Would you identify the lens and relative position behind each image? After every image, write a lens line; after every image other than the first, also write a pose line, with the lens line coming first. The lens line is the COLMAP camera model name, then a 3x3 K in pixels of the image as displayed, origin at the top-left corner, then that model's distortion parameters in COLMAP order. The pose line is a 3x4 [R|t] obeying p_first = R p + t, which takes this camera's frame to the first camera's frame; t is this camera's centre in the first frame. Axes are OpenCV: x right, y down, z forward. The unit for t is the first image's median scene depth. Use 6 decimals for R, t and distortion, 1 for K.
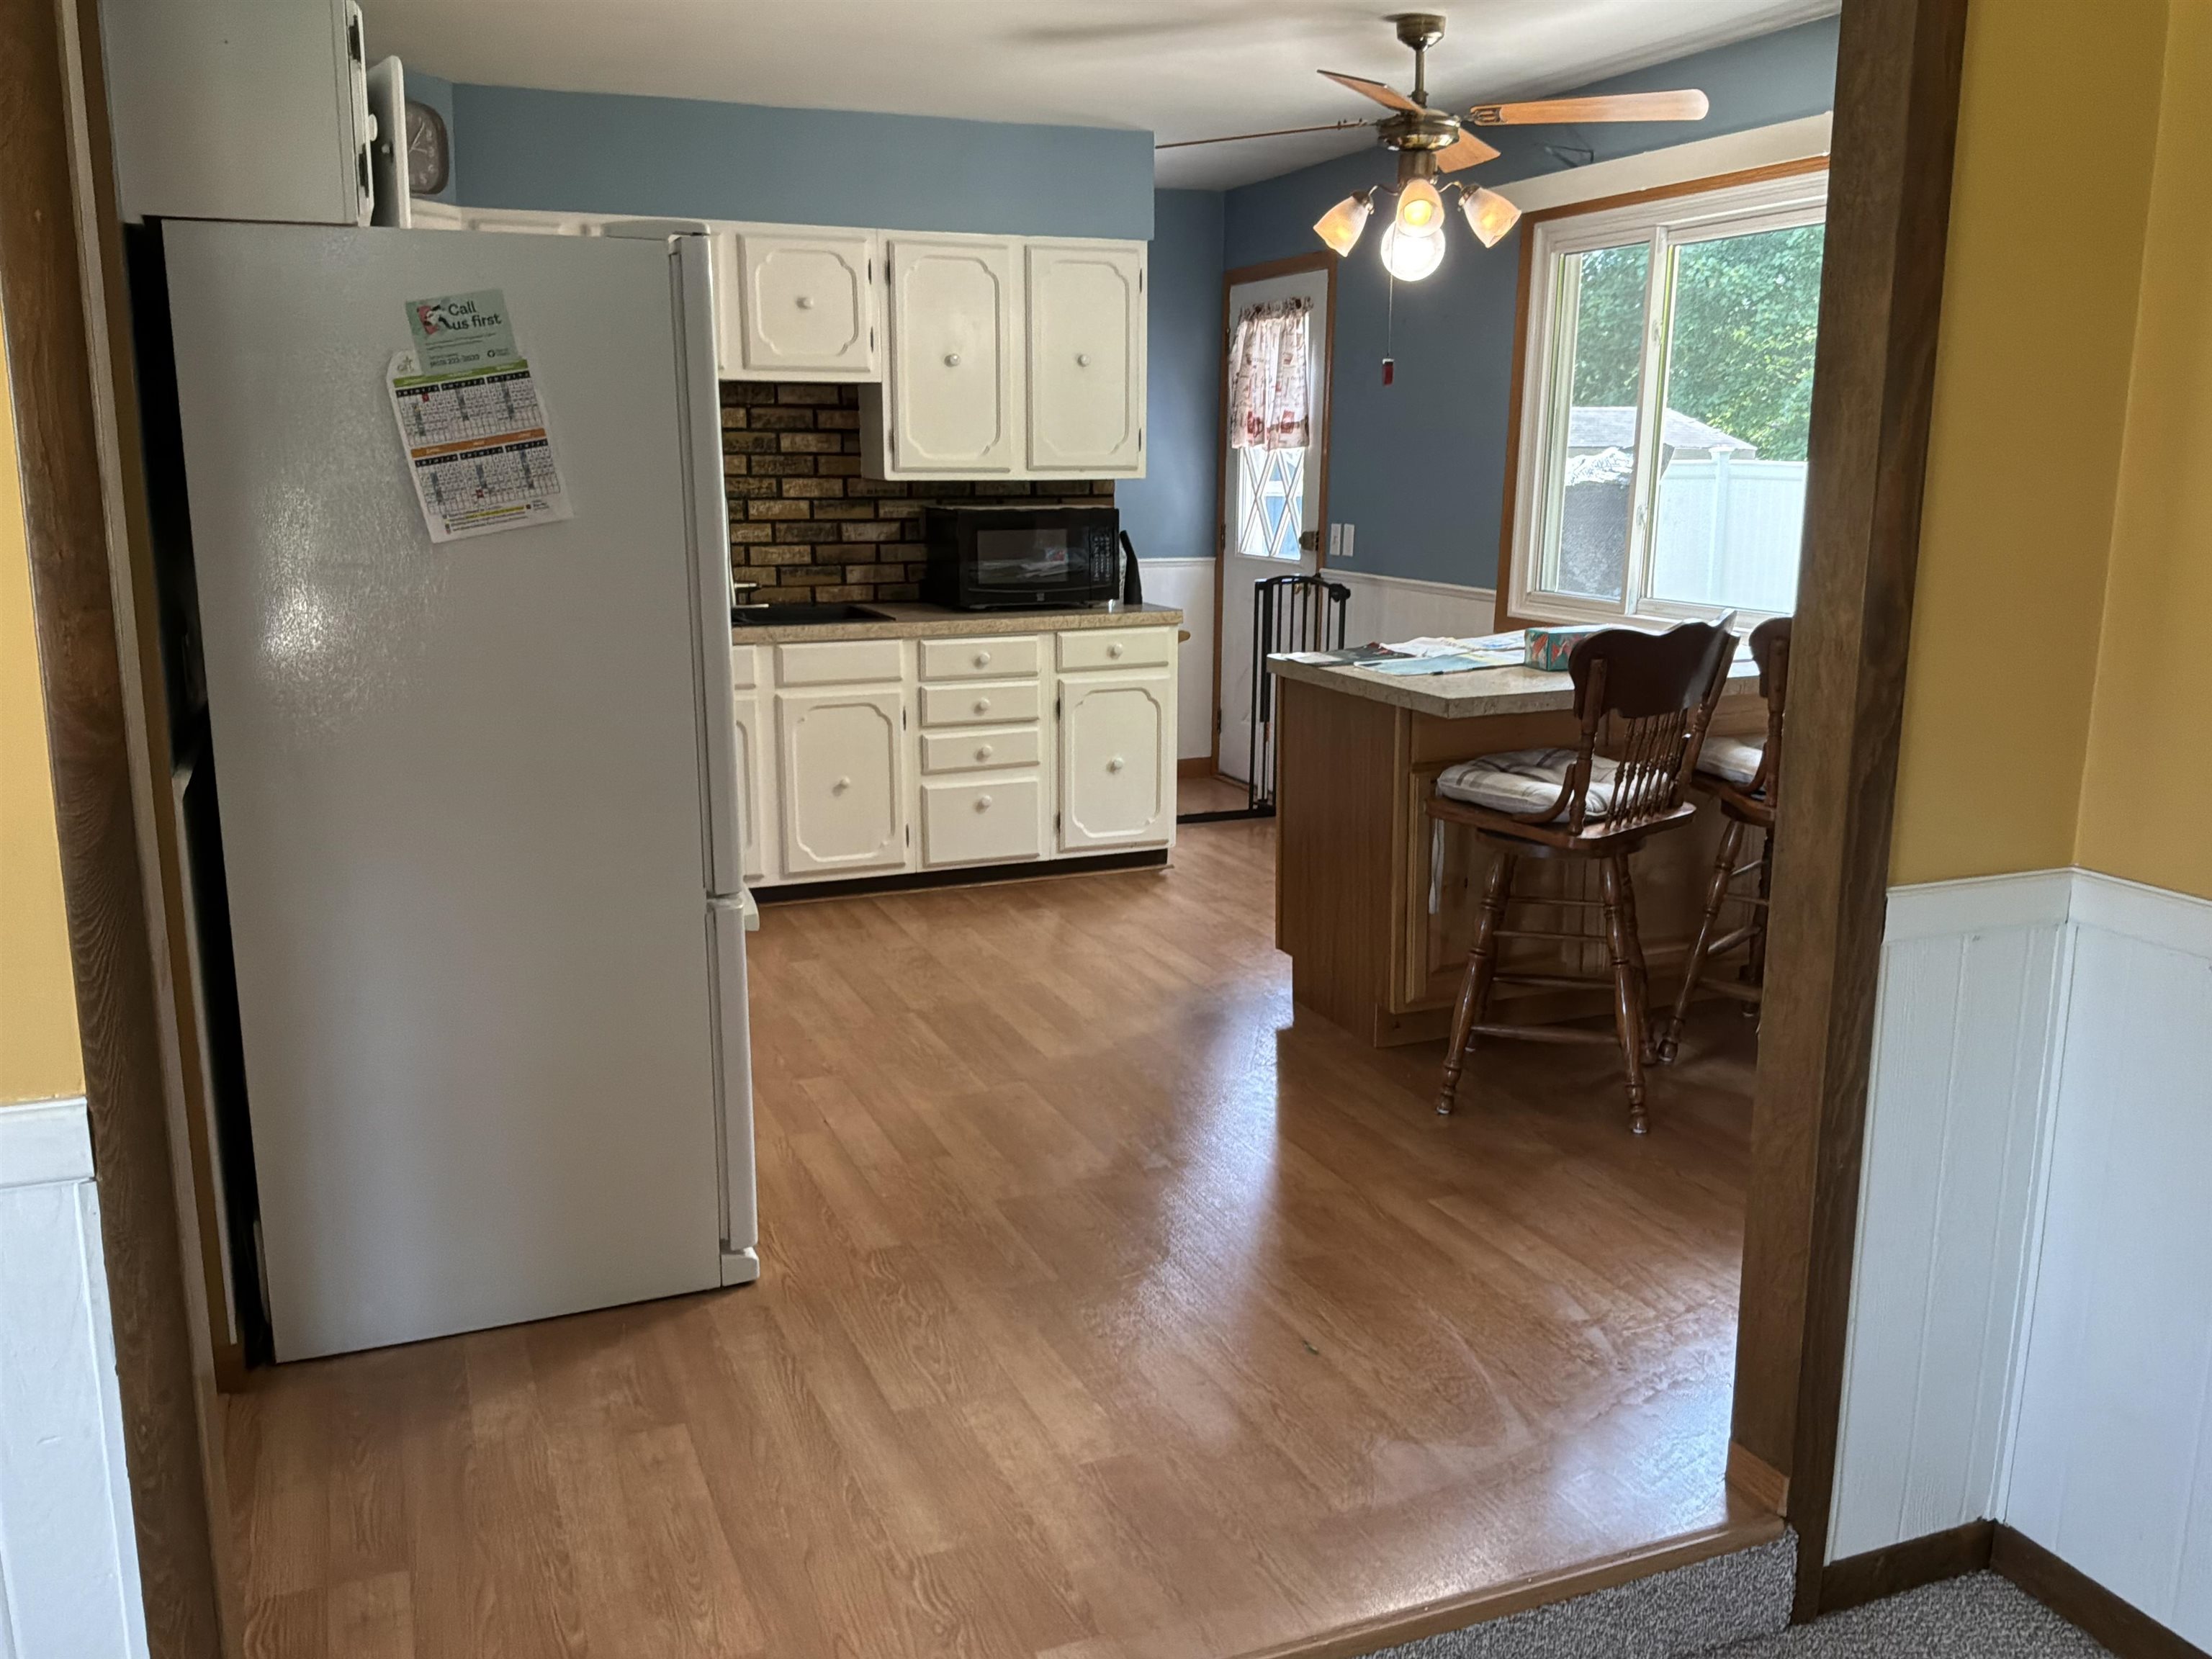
lens RADIAL K [[1851.0, 0, 1119.9], [0, 1851.0, 839.0], [0, 0, 1]] dist [0.085686, -0.144985]
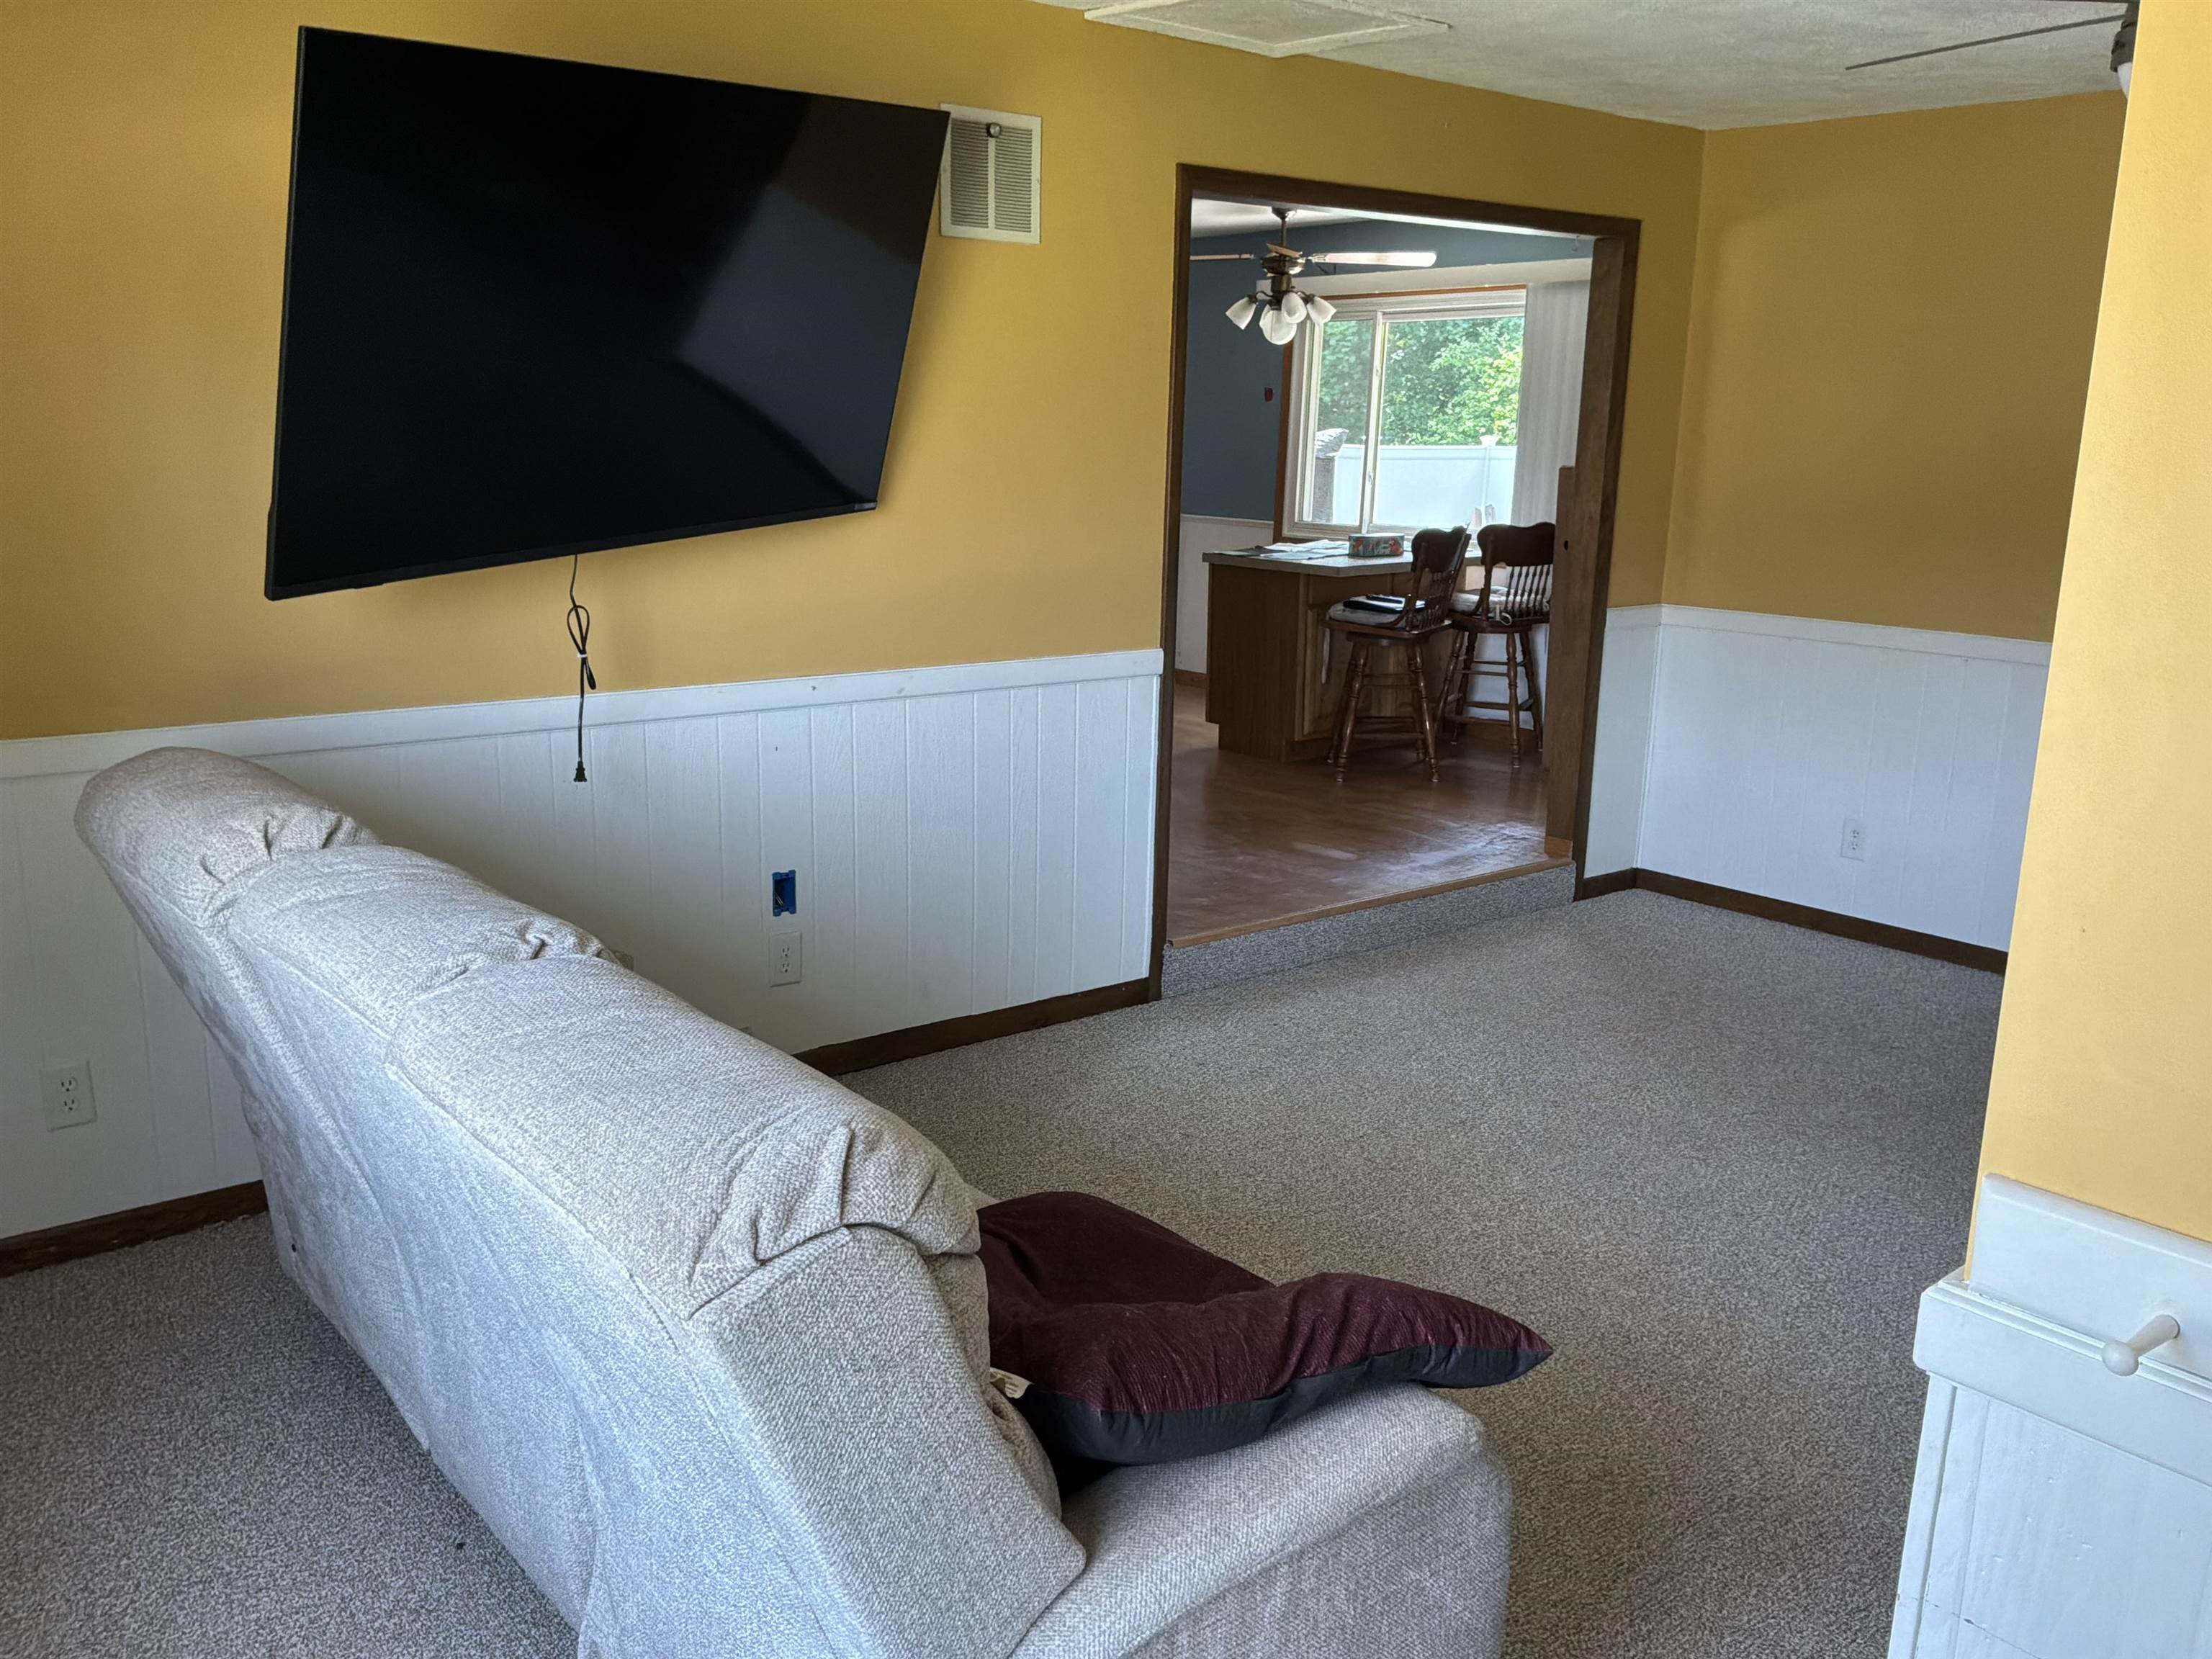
lens RADIAL K [[1851.0, 0, 1104.8], [0, 1851.0, 831.0], [0, 0, 1]] dist [0.085686, -0.144985]
pose [[0.961231, -0.047129, 0.271686, -0.457540], [0.043609, 0.998868, 0.018984, 0.117190], [-0.272274, -0.006400, 0.962199, -0.618153]]
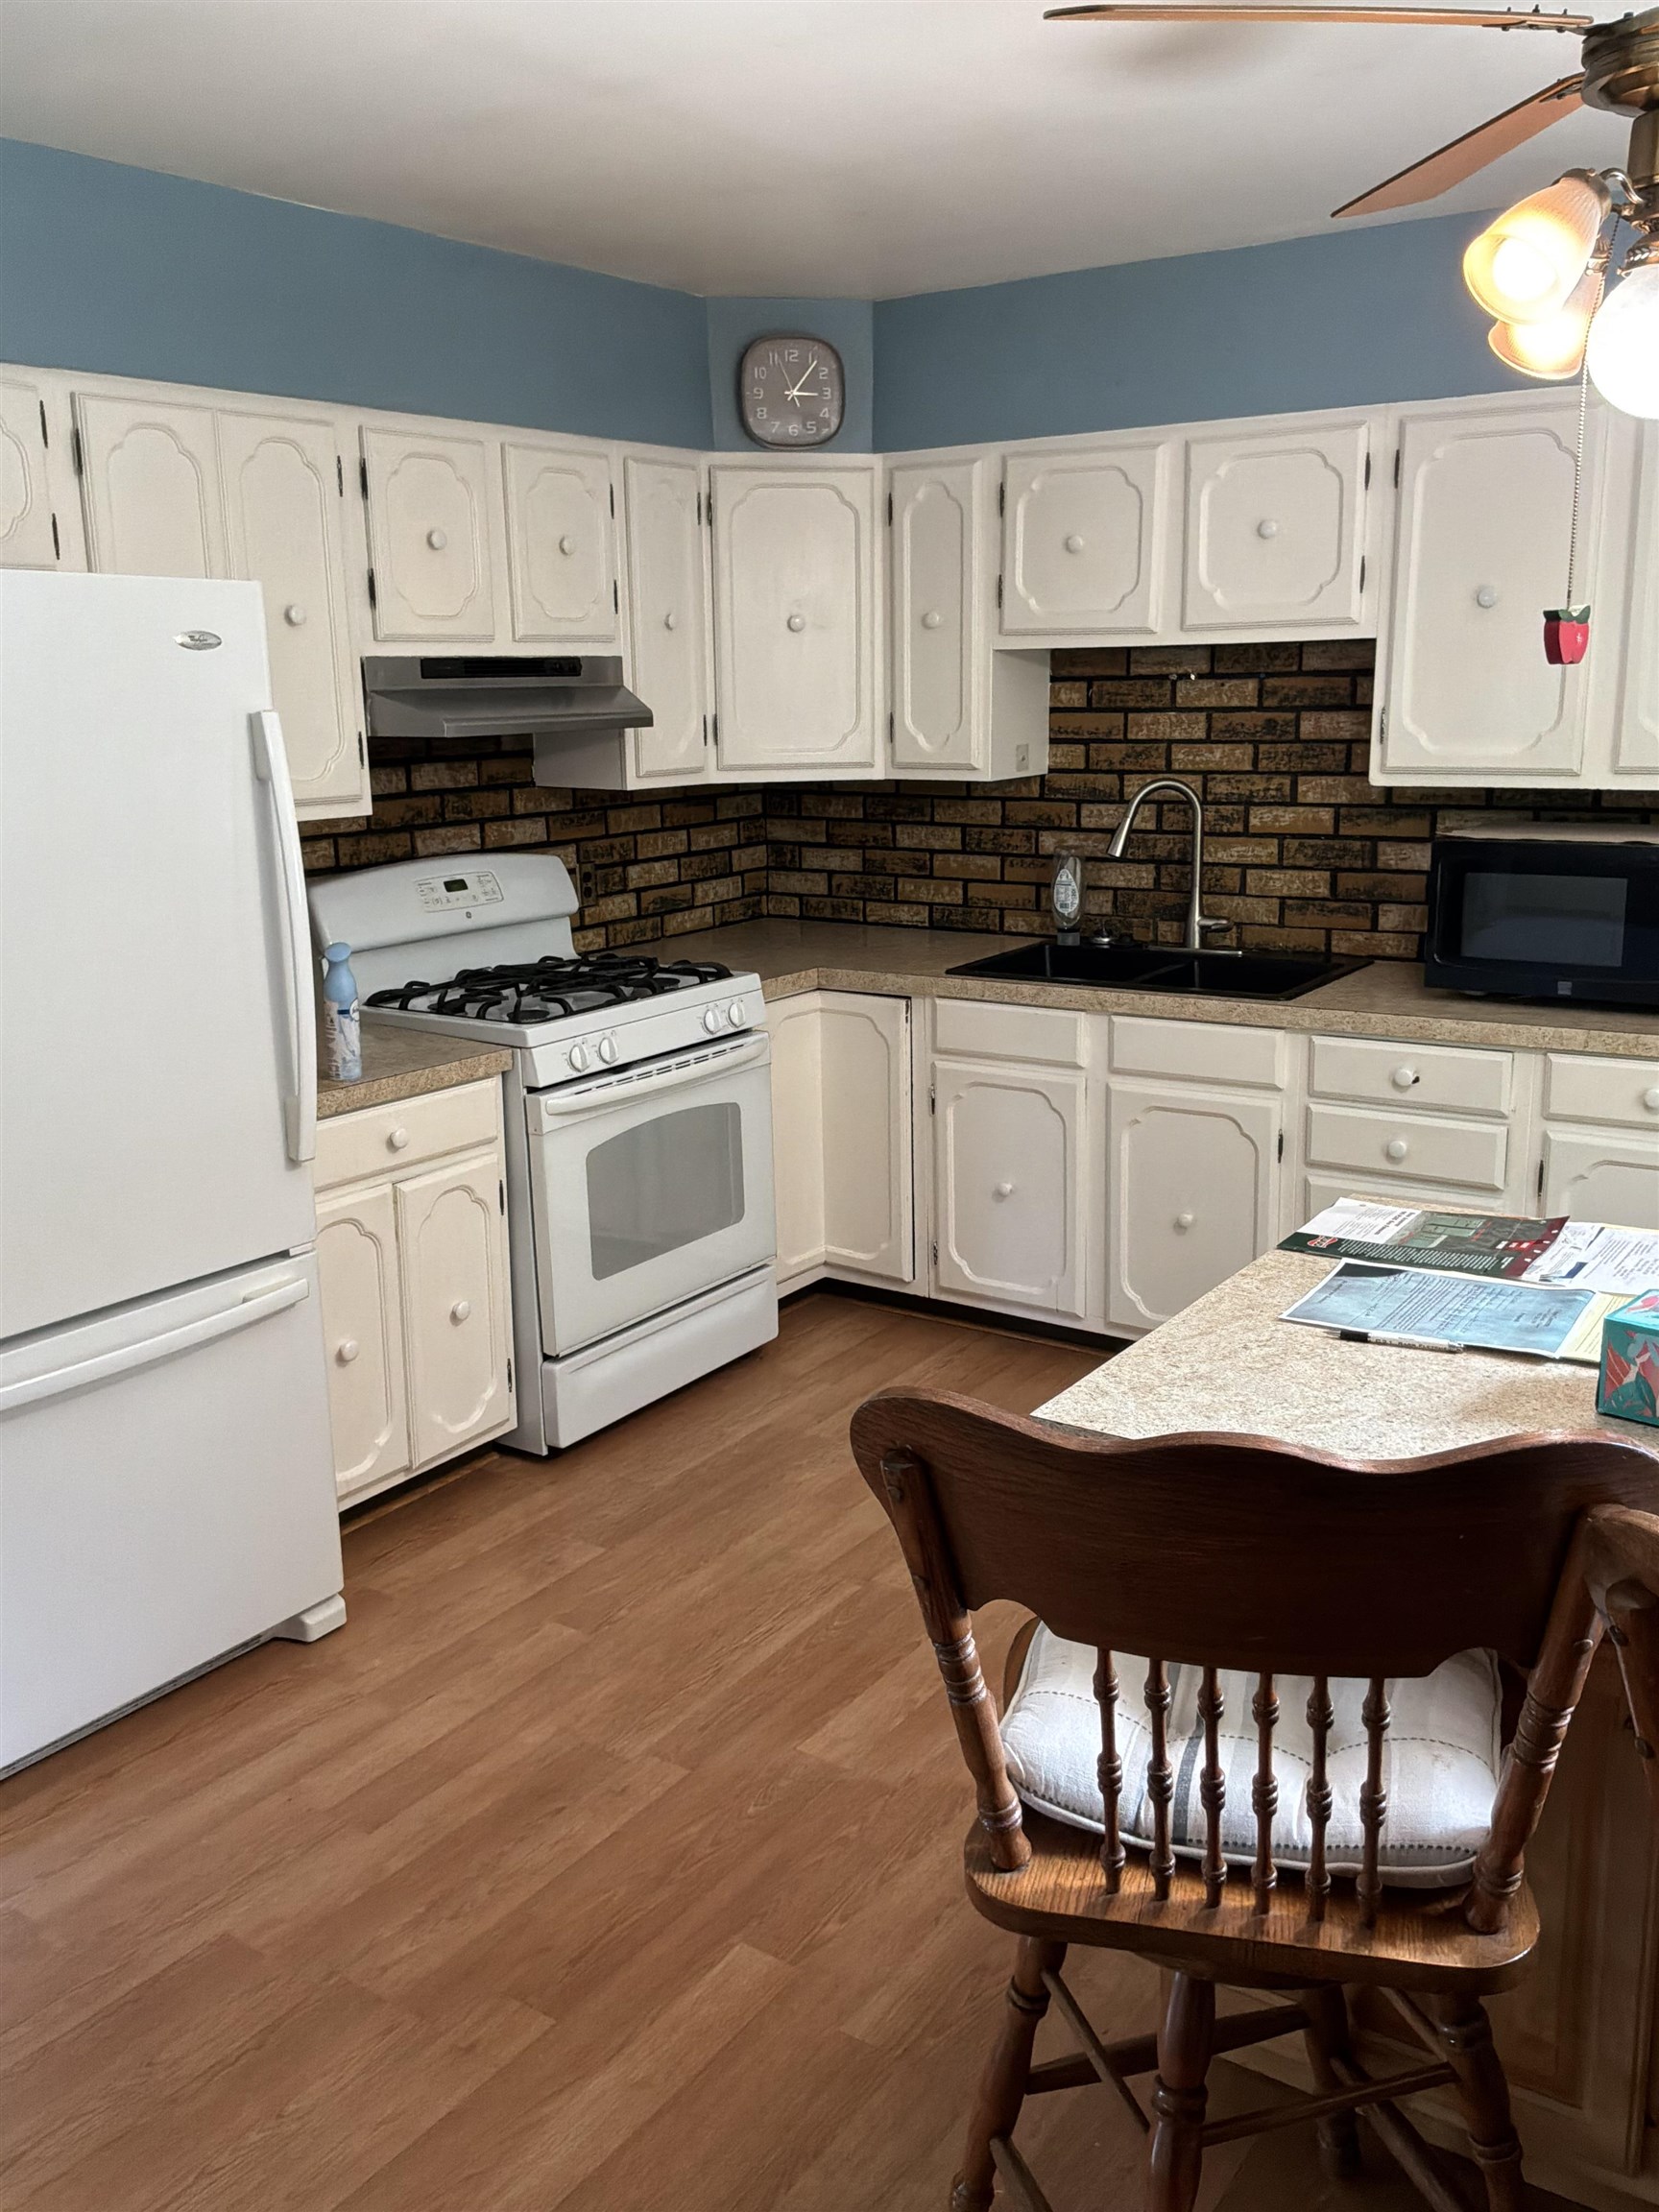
lens RADIAL K [[1851.0, 0, 830.5], [0, 1851.0, 1100.0], [0, 0, 1]] dist [0.085686, -0.144985]
pose [[0.539529, 0.176825, -0.823190, 0.341208], [-0.152608, 0.982042, 0.110926, -0.129318], [0.828021, 0.065777, 0.556825, 0.484613]]
